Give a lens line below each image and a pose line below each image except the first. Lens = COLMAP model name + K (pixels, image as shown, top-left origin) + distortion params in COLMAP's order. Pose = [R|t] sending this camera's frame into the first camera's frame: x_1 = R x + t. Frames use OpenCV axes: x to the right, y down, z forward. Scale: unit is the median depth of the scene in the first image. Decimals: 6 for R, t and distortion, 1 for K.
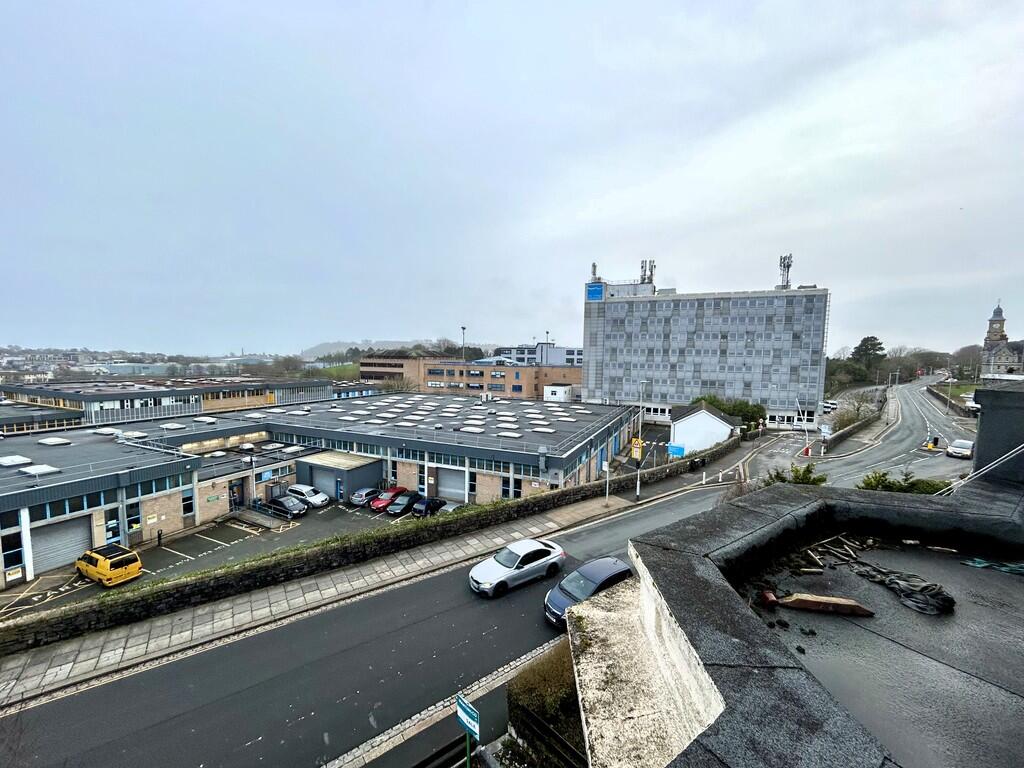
lens RADIAL K [[416.4, 0, 513.4], [0, 416.4, 391.1], [0, 0, 1]] dist [0.000959, 0.000074]
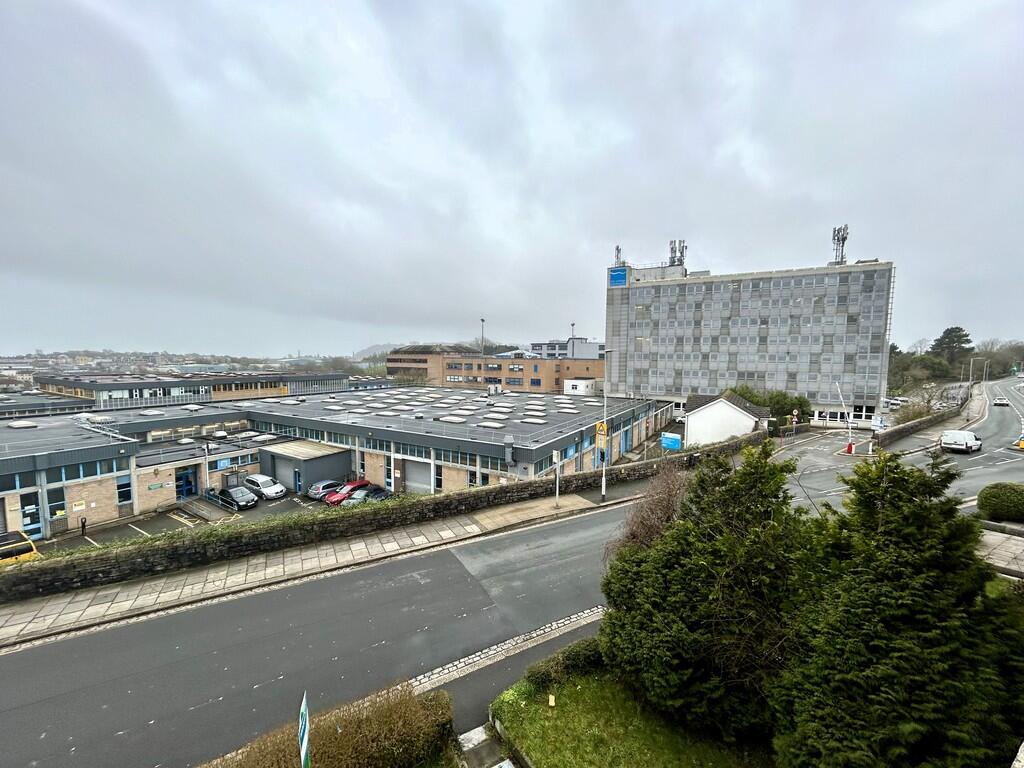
lens RADIAL K [[416.4, 0, 513.4], [0, 416.4, 391.1], [0, 0, 1]] dist [0.000959, 0.000074]
pose [[0.994161, 0.002102, -0.107888, 0.099573], [-0.002320, 0.999996, -0.001893, 0.025420], [0.107884, 0.002132, 0.994161, 0.090381]]
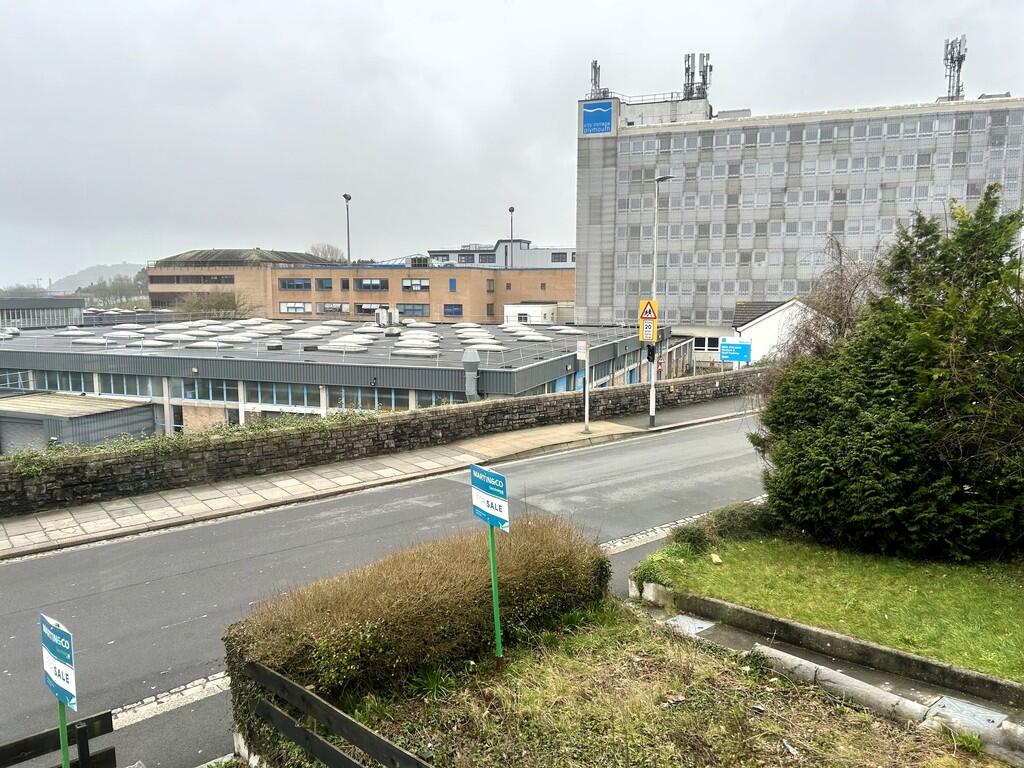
lens RADIAL K [[768.1, 0, 508.9], [0, 768.1, 384.5], [0, 0, 1]] dist [0.065276, -0.078418]
pose [[0.998138, -0.022689, 0.056619, 0.036767], [0.020380, 0.998950, 0.041038, 0.079722], [-0.057491, -0.039808, 0.997552, 0.048586]]
